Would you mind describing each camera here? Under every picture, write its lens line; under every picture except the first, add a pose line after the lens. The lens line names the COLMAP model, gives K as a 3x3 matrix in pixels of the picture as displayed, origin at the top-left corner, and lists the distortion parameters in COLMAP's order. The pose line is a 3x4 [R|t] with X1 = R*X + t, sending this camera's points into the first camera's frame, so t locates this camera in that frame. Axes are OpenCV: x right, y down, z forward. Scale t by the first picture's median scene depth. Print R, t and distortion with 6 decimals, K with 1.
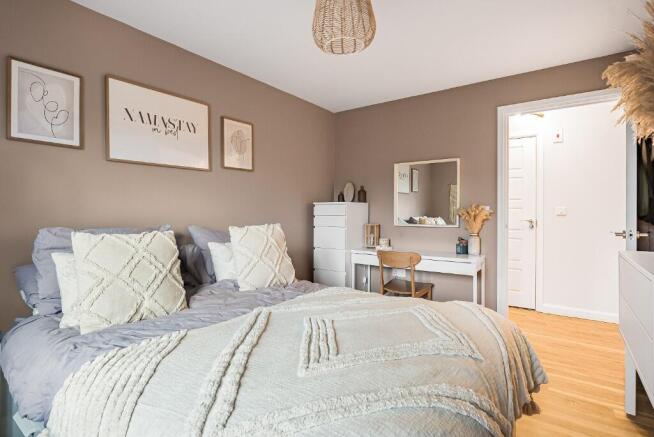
lens RADIAL K [[339.0, 0, 326.6], [0, 339.0, 214.8], [0, 0, 1]] dist [-0.001539, -0.000136]
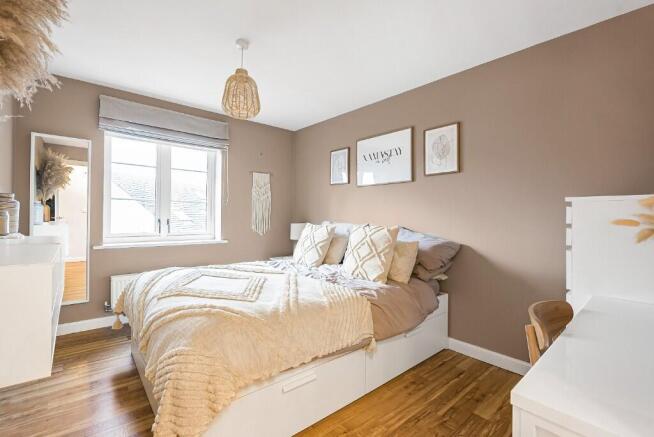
lens RADIAL K [[295.7, 0, 327.9], [0, 295.7, 215.9], [0, 0, 1]] dist [-0.017344, -0.000028]
pose [[-0.203458, -0.001401, -0.979083, 0.752115], [-0.009012, 0.999959, 0.000442, -0.004029], [0.979042, 0.008913, -0.203462, 0.934679]]
